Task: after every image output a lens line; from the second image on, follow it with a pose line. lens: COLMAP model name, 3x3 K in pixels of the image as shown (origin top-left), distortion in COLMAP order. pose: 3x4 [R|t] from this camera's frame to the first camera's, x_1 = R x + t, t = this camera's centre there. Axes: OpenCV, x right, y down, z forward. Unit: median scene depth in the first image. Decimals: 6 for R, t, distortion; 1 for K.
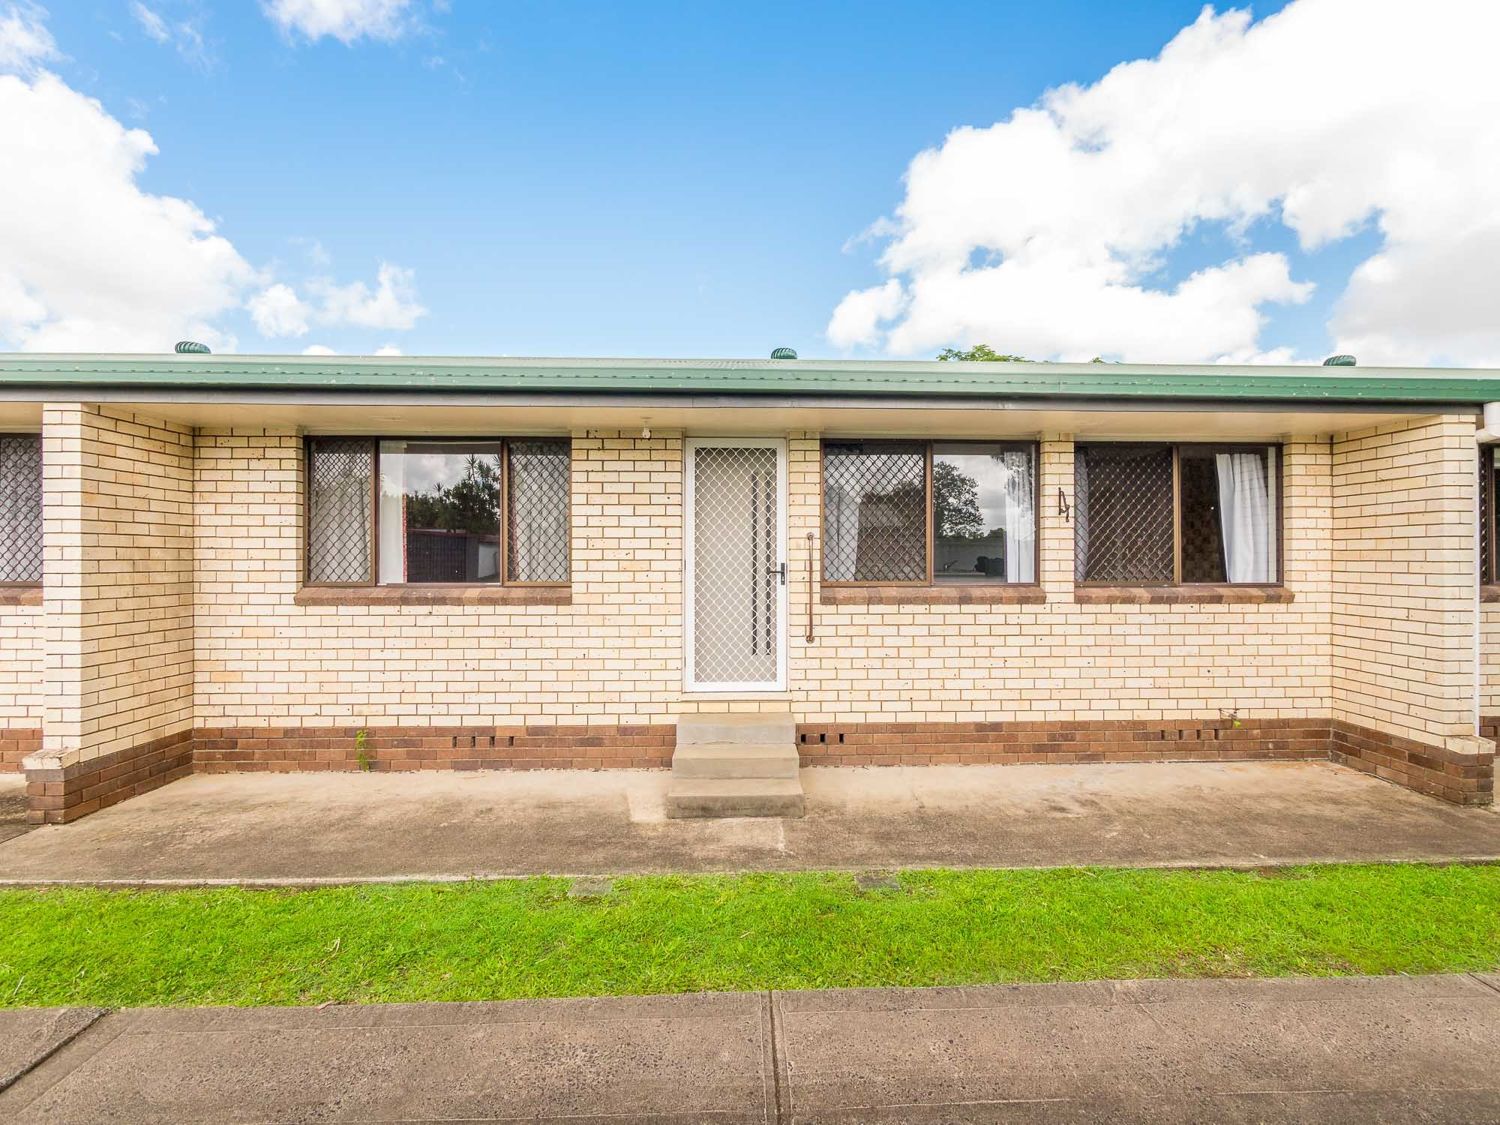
lens RADIAL K [[632.0, 0, 753.2], [0, 632.0, 562.9], [0, 0, 1]] dist [-0.005772, 0.000215]
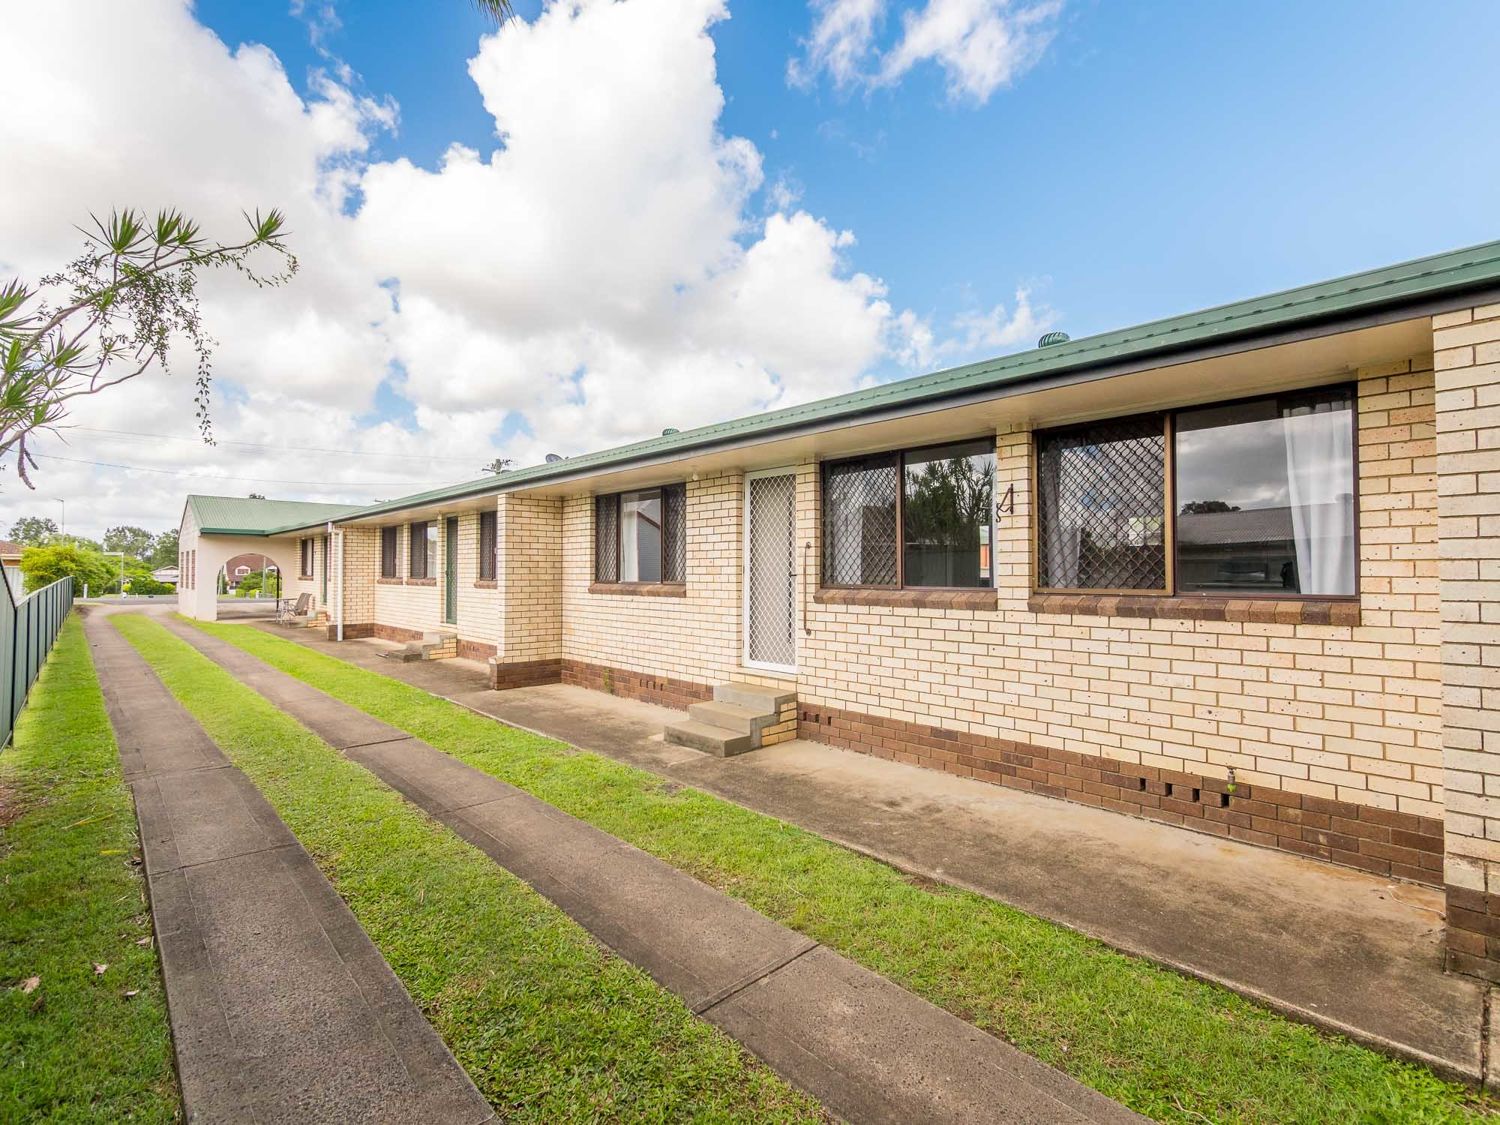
lens RADIAL K [[686.4, 0, 751.4], [0, 686.4, 562.2], [0, 0, 1]] dist [0.003266, -0.000243]
pose [[0.667428, -0.010674, -0.744598, 0.981069], [-0.002557, 0.999859, -0.016625, 0.011112], [0.744670, 0.013000, 0.667306, 0.059266]]
